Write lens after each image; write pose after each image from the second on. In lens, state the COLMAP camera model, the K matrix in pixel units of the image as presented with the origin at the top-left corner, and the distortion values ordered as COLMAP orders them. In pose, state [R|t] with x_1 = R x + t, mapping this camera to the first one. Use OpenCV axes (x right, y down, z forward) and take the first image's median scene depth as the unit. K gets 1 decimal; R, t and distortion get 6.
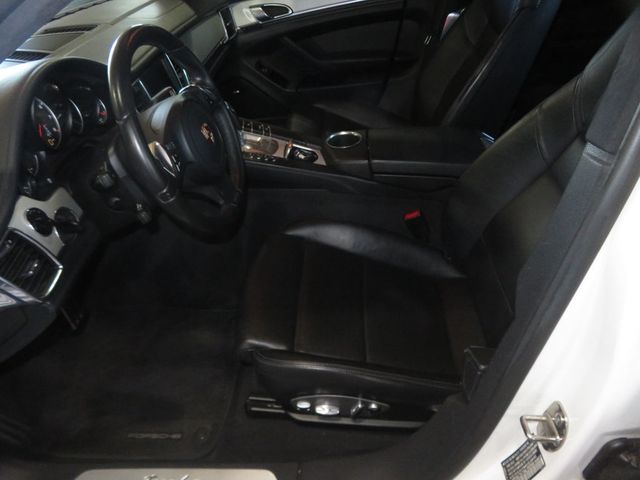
lens RADIAL K [[466.6, 0, 320.0], [0, 466.6, 240.0], [0, 0, 1]] dist [0.003484, -0.001486]
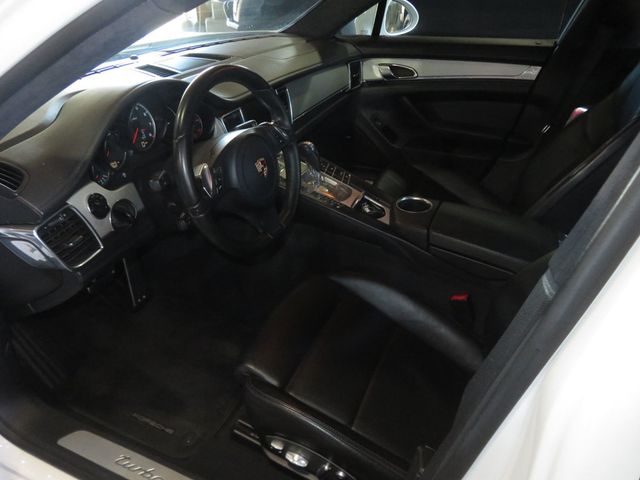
lens RADIAL K [[466.6, 0, 320.0], [0, 466.6, 240.0], [0, 0, 1]] dist [0.003484, -0.001486]
pose [[0.929995, 0.266028, -0.253652, 0.148482], [-0.288413, 0.955932, -0.054872, -0.032273], [0.227877, 0.124187, 0.965738, -0.002240]]
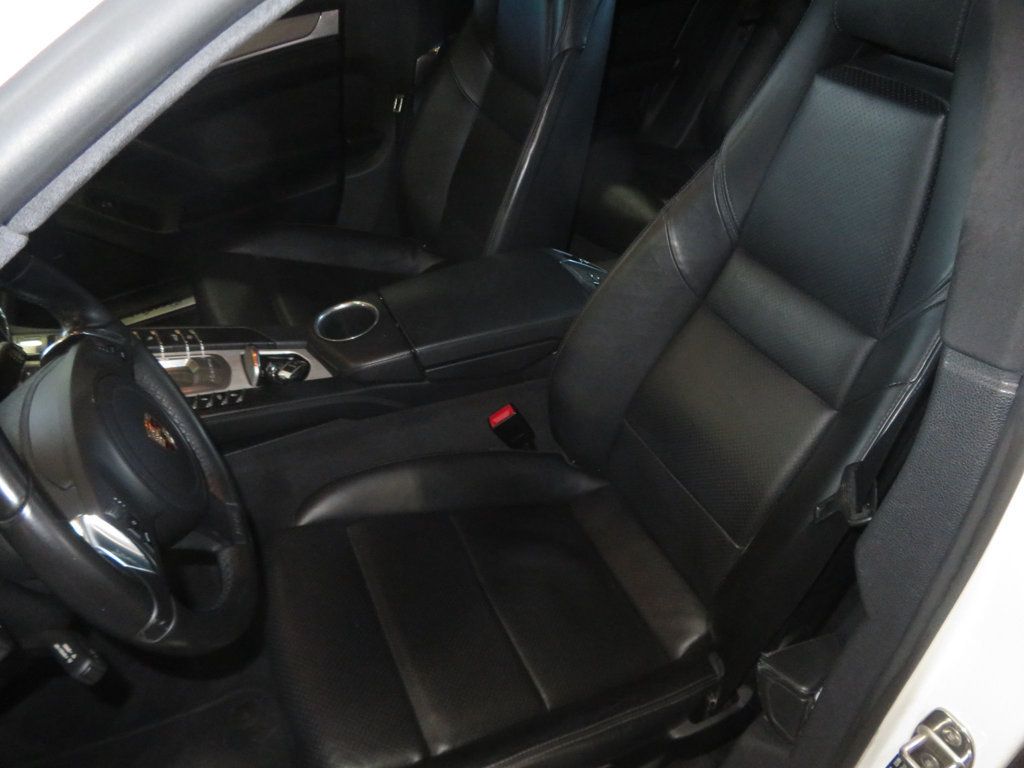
lens RADIAL K [[746.5, 0, 512.0], [0, 746.5, 384.0], [0, 0, 1]] dist [0.003484, -0.001486]
pose [[0.884828, -0.290597, 0.364187, -0.130276], [0.285862, 0.955843, 0.068171, -0.160174], [-0.367916, 0.043787, 0.928827, 0.114877]]
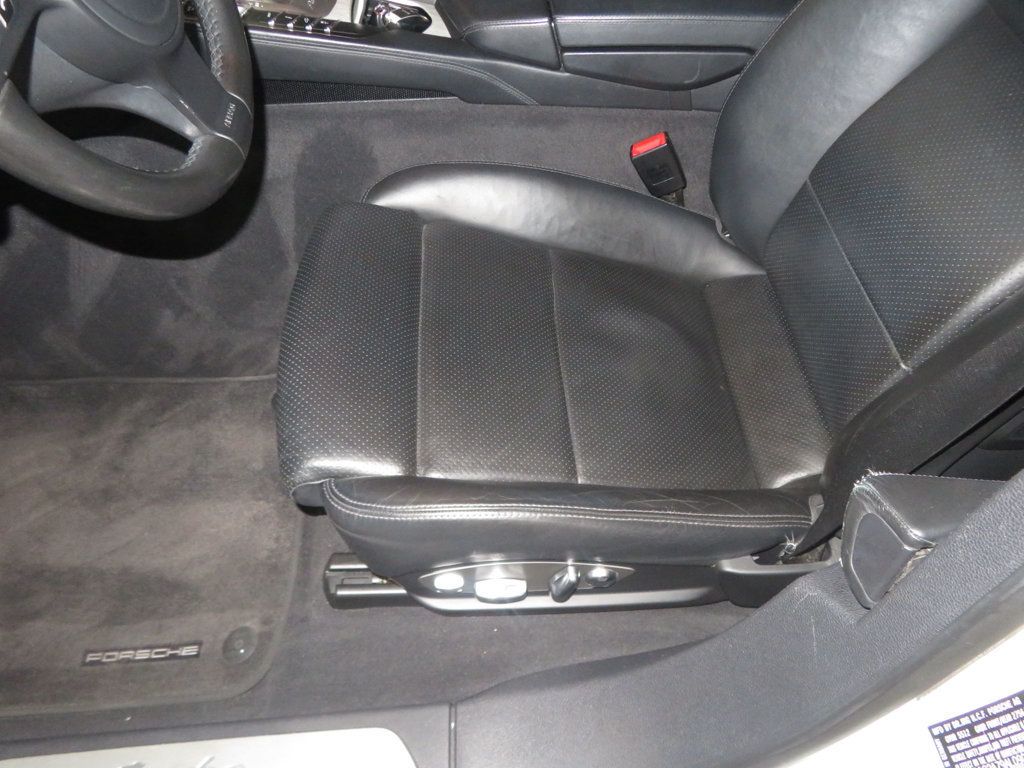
lens RADIAL K [[746.5, 0, 512.0], [0, 746.5, 384.0], [0, 0, 1]] dist [0.003484, -0.001486]
pose [[0.994175, -0.081387, 0.070650, -0.006949], [0.063038, 0.970836, 0.231310, -0.003851], [-0.087415, -0.225509, 0.970311, 0.256949]]
